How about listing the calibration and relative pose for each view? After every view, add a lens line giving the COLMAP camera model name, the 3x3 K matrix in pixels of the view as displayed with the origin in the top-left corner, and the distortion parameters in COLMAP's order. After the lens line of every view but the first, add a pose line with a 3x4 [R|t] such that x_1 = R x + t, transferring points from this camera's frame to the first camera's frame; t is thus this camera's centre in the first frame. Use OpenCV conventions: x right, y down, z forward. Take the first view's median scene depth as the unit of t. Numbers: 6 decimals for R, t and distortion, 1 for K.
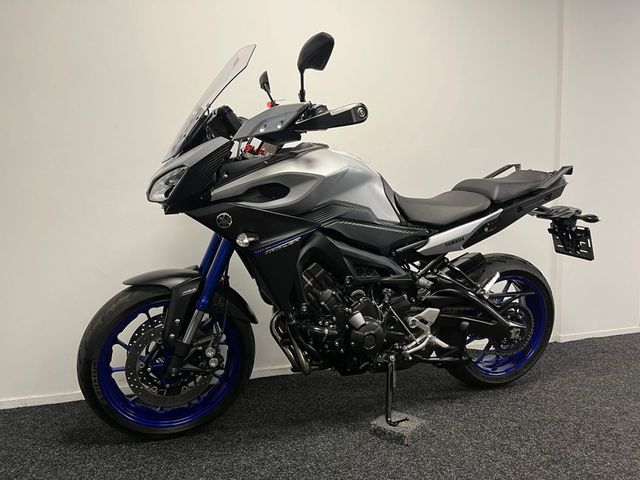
lens RADIAL K [[480.2, 0, 320.0], [0, 480.2, 240.0], [0, 0, 1]] dist [0.080833, -0.107770]
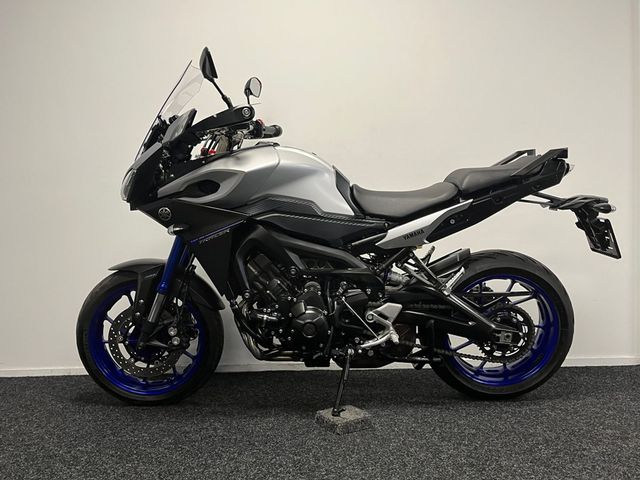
lens RADIAL K [[548.1, 0, 320.0], [0, 548.1, 240.0], [0, 0, 1]] dist [0.037730, -0.008383]
pose [[0.938199, -0.005823, -0.346048, 0.517506], [-0.003442, 0.999652, -0.026156, 0.047266], [0.346079, 0.025730, 0.937852, -0.092401]]
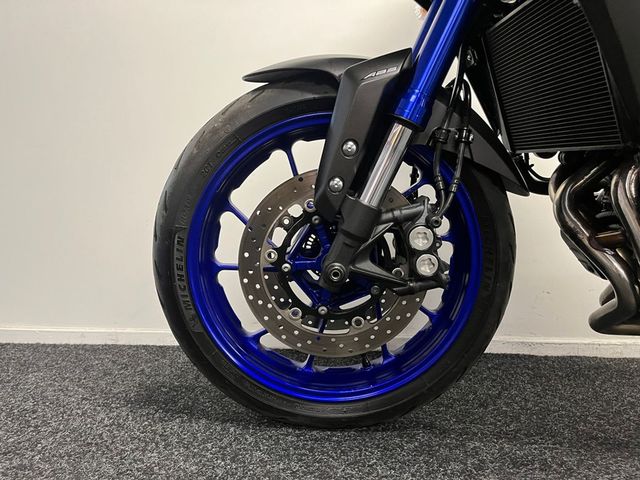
lens RADIAL K [[480.2, 0, 320.0], [0, 480.2, 240.0], [0, 0, 1]] dist [0.080833, -0.107770]
pose [[0.941147, 0.039194, -0.335718, -0.160124], [-0.048843, 0.998599, -0.020342, 0.233124], [0.334450, 0.035542, 0.941743, 0.547022]]
